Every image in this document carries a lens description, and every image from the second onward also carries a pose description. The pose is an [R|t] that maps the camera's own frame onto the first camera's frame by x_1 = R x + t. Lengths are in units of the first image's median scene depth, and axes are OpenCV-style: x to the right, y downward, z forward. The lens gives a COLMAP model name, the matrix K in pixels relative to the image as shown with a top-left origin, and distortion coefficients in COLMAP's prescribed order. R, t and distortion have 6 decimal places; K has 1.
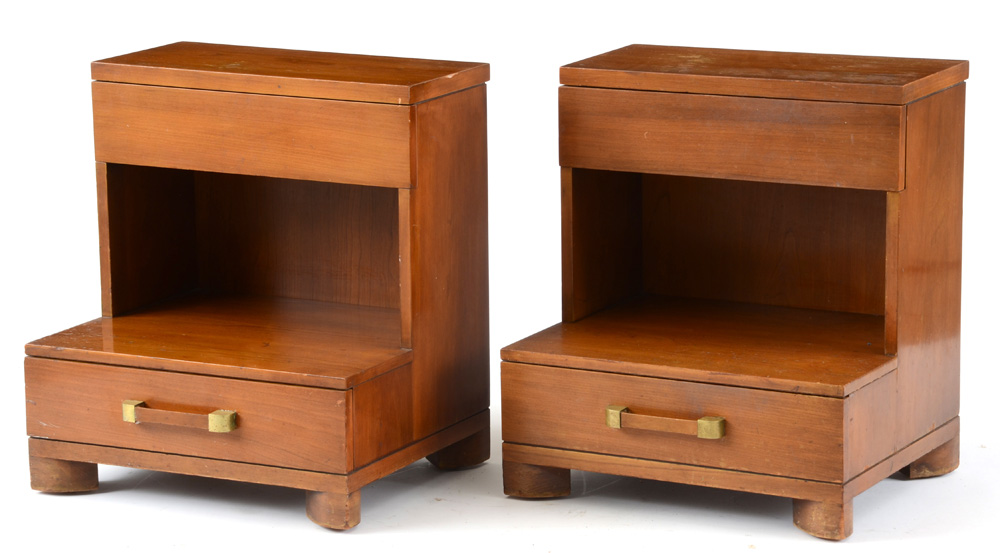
lens RADIAL K [[3501.9, 0, 442.1], [0, 3501.9, 293.1], [0, 0, 1]] dist [1.228725, 0.000000]
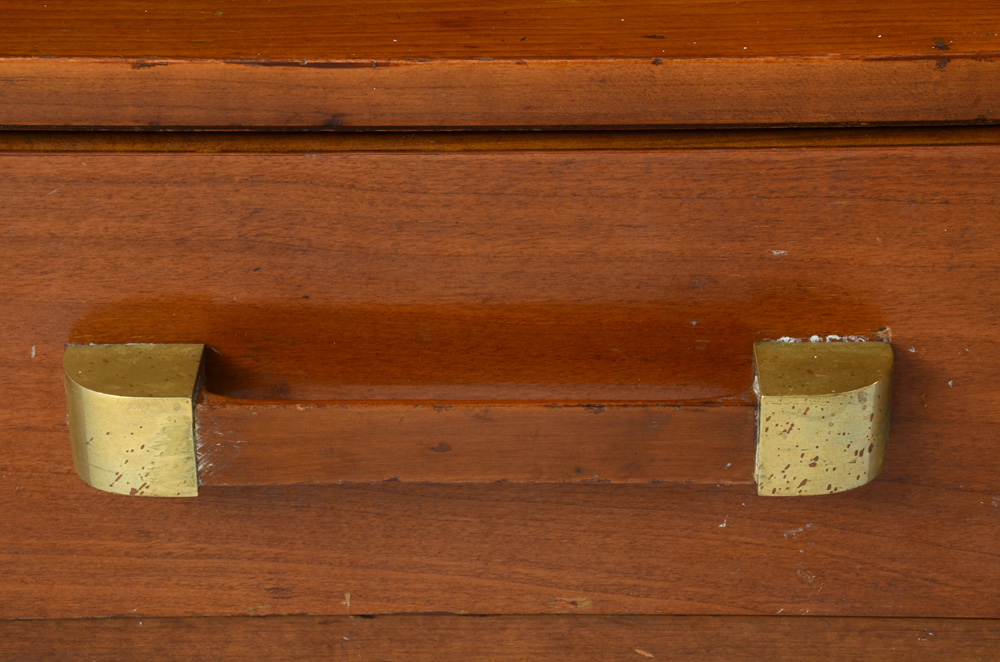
lens RADIAL K [[4012.7, 0, 499.4], [0, 4012.7, 334.0], [0, 0, 1]] dist [1.029705, 0.000000]
pose [[0.889049, -0.213735, 0.404857, -0.144269], [0.098063, 0.952711, 0.287619, -0.019418], [-0.447185, -0.216006, 0.867967, 0.839083]]
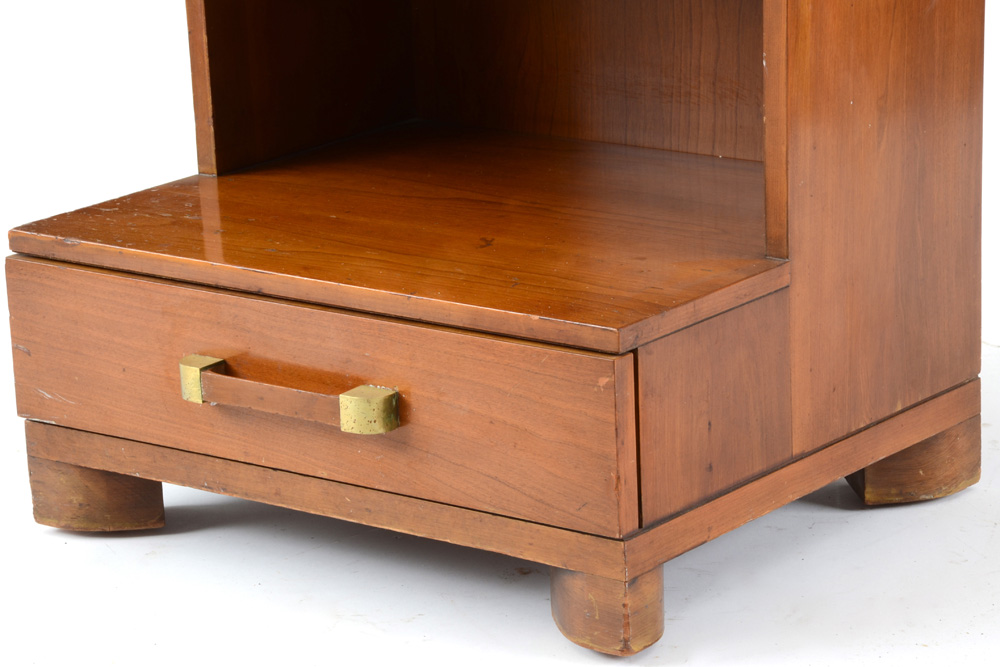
lens RADIAL K [[3665.4, 0, 497.5], [0, 3665.4, 334.5], [0, 0, 1]] dist [1.079506, 0.000000]
pose [[0.985907, 0.019494, -0.166153, 0.034425], [-0.008652, 0.997800, 0.065728, -0.005657], [0.167069, -0.063364, 0.983907, 0.516595]]
